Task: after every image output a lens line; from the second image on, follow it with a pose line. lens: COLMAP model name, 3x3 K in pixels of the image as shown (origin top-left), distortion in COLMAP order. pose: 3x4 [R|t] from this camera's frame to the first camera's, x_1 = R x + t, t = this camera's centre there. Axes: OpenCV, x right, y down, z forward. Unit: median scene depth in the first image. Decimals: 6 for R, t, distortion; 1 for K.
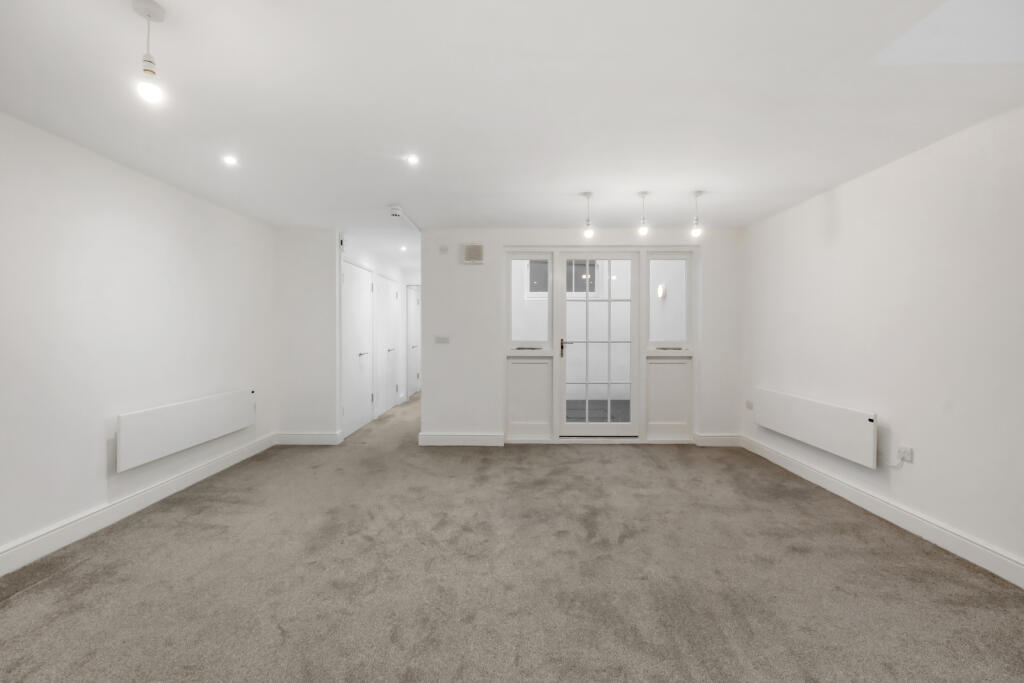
lens RADIAL K [[421.7, 0, 509.4], [0, 421.7, 332.6], [0, 0, 1]] dist [-0.000440, -0.000241]
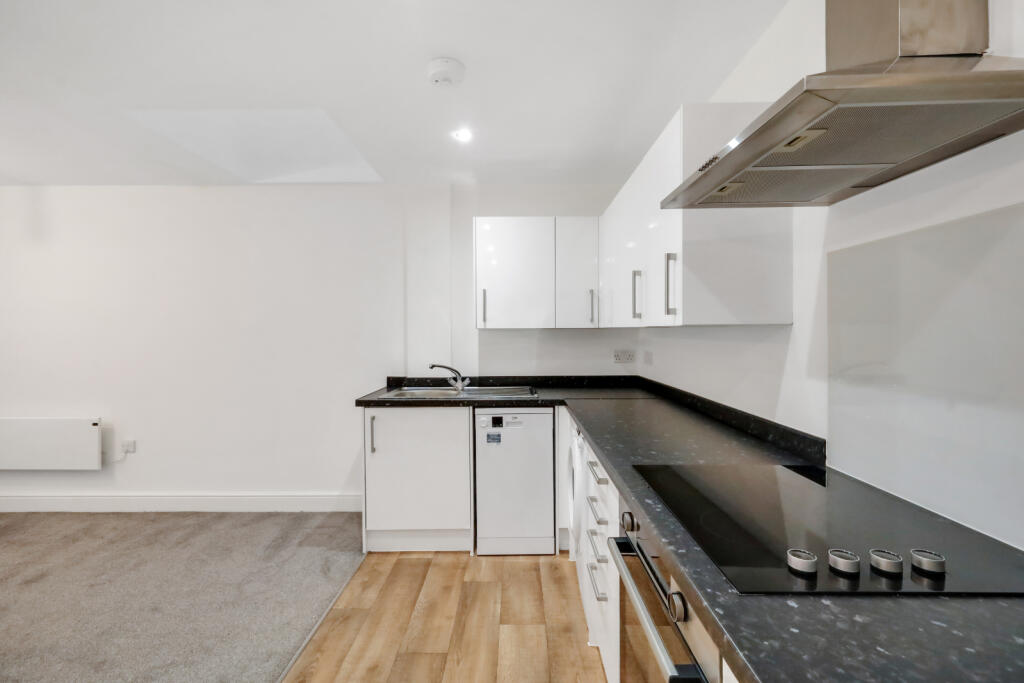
lens RADIAL K [[421.7, 0, 509.4], [0, 421.7, 332.6], [0, 0, 1]] dist [-0.000440, -0.000241]
pose [[0.000974, -0.001450, 0.999998, -0.231486], [0.010379, 0.999945, 0.001440, -0.013922], [-0.999946, 0.010378, 0.000989, -0.042709]]
